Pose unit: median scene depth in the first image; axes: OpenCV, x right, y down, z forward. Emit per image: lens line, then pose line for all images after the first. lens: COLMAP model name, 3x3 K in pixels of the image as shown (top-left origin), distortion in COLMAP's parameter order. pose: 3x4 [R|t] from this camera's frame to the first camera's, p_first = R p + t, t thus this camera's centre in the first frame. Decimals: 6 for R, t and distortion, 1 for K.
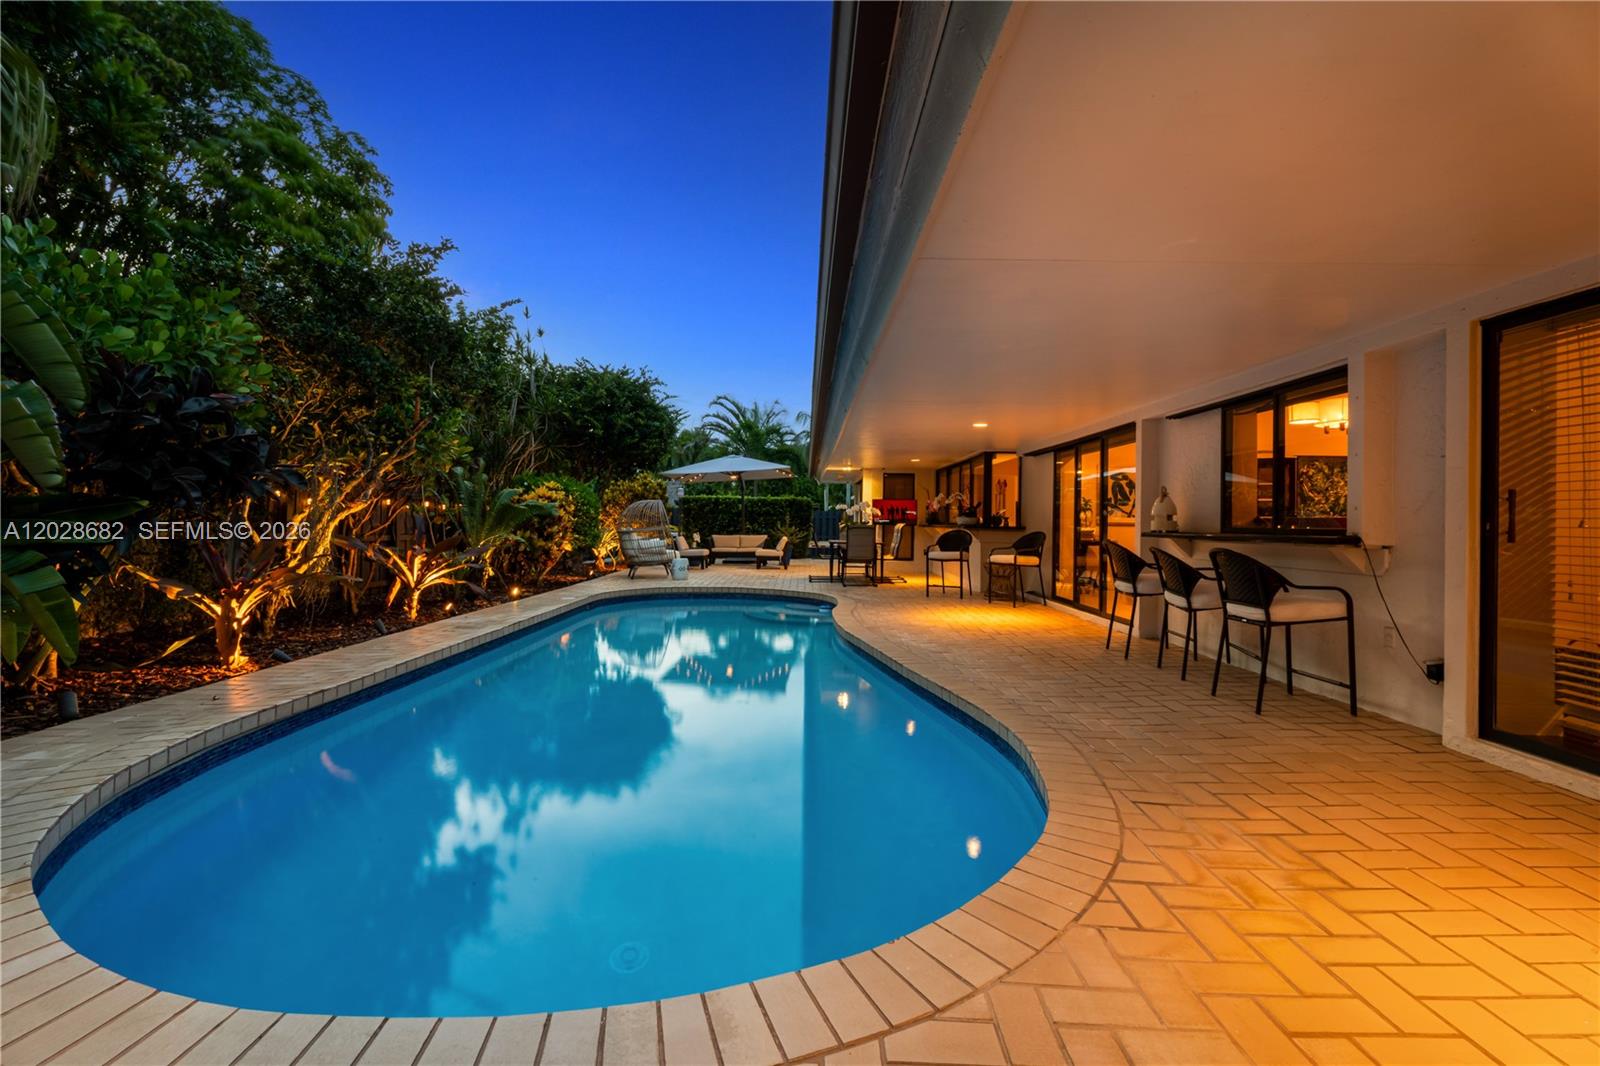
lens RADIAL K [[717.4, 0, 802.3], [0, 717.4, 518.0], [0, 0, 1]] dist [-0.000122, 0.001929]
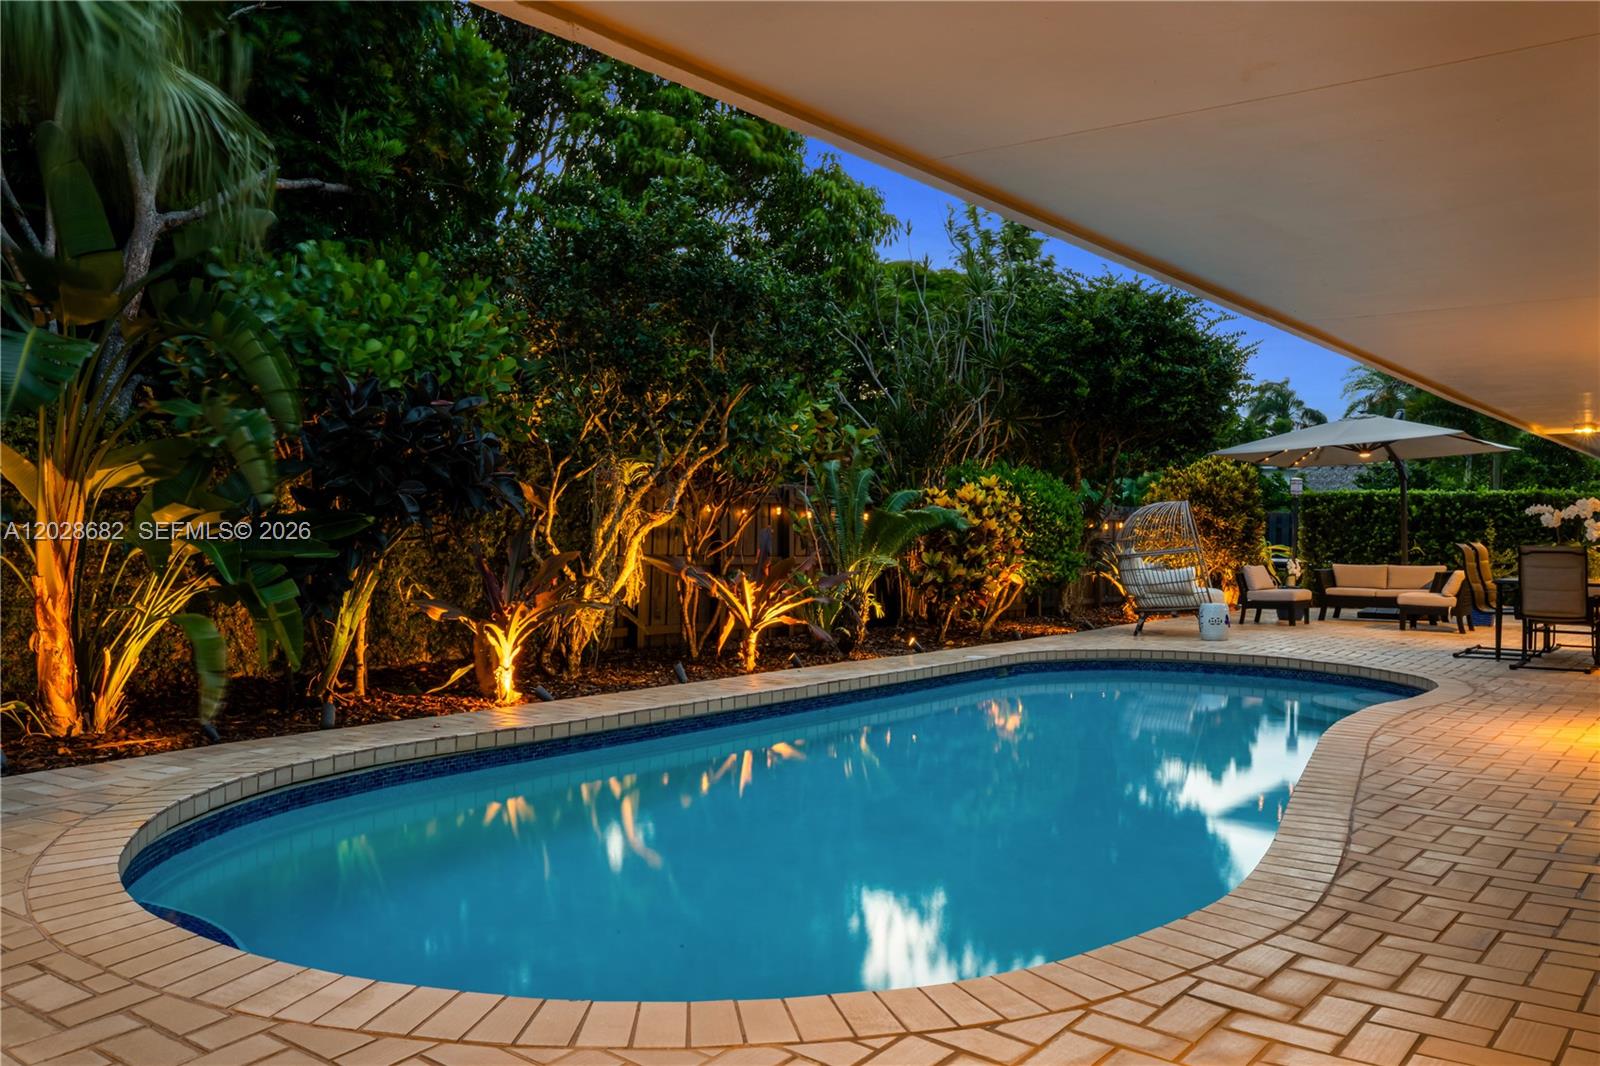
lens RADIAL K [[1290.3, 0, 800.6], [0, 1290.3, 539.2], [0, 0, 1]] dist [-0.000331, 0.000437]
pose [[0.797408, 0.002352, -0.603436, 0.308442], [0.000952, 0.999986, 0.005156, -0.000569], [0.603440, -0.004686, 0.797395, -0.029525]]
